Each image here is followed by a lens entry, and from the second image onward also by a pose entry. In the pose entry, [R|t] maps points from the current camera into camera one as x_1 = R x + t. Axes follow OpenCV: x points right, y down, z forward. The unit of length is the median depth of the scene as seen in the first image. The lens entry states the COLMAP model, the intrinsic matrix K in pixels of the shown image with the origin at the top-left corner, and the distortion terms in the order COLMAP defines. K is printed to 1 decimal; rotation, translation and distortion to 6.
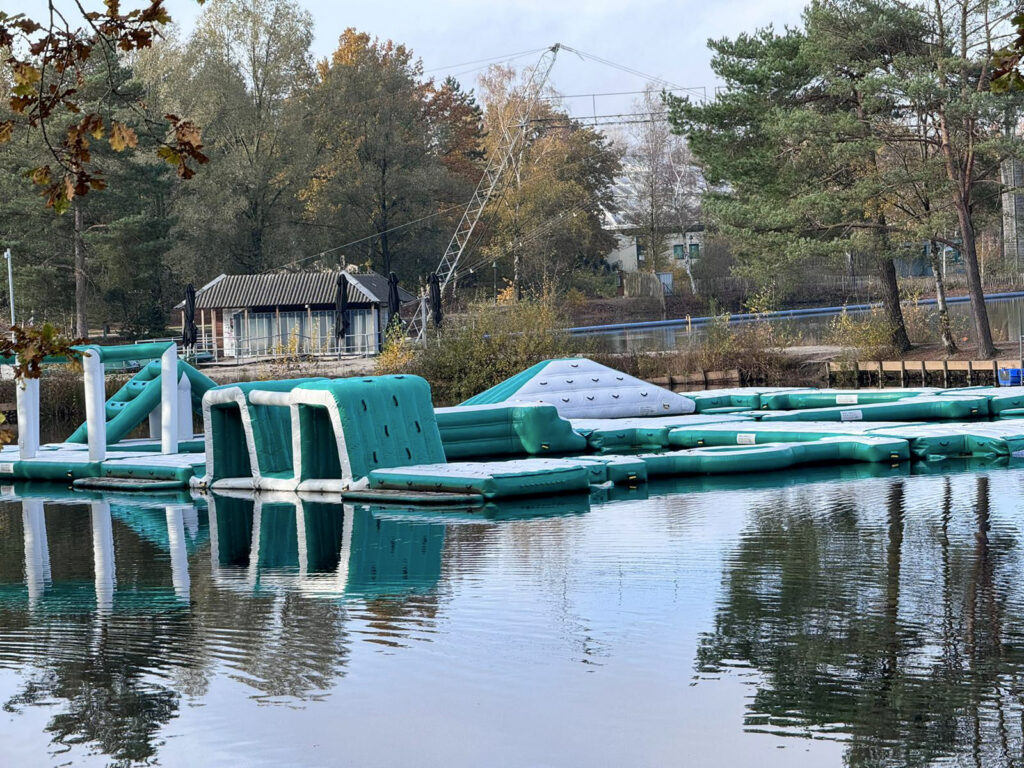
lens RADIAL K [[3421.6, 0, 512.0], [0, 3421.6, 384.0], [0, 0, 1]] dist [0.165069, 0.953166]
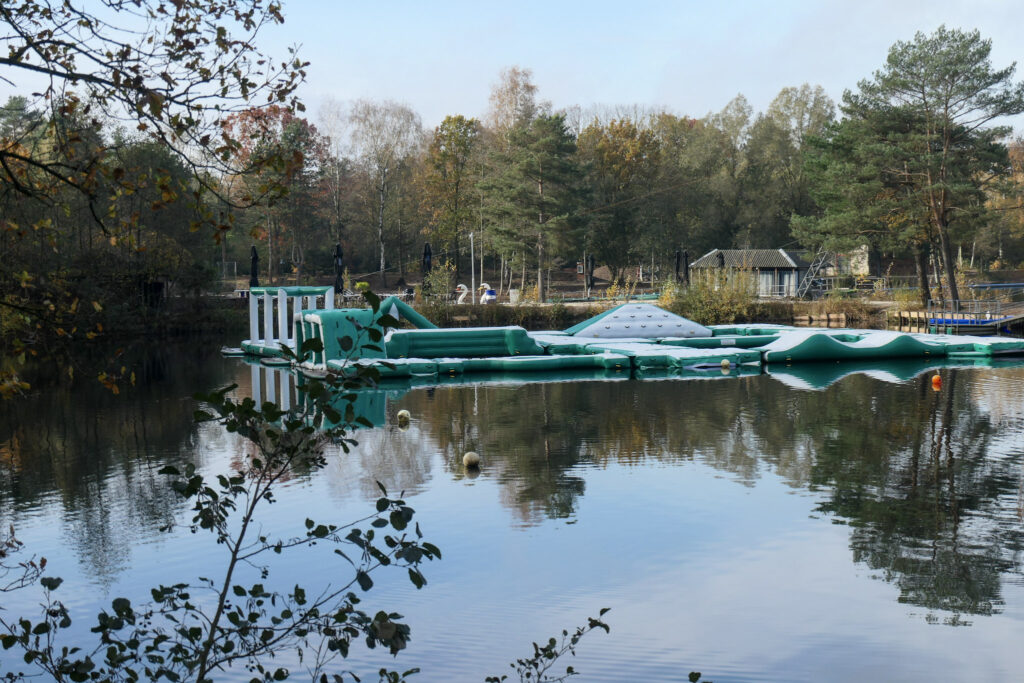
lens RADIAL K [[1915.3, 0, 512.0], [0, 1915.3, 341.5], [0, 0, 1]] dist [0.038432, -0.699272]
pose [[0.962395, 0.043130, -0.268207, 0.175122], [-0.038231, 0.998993, 0.023467, -0.006672], [0.268949, -0.012331, 0.963076, 0.022039]]
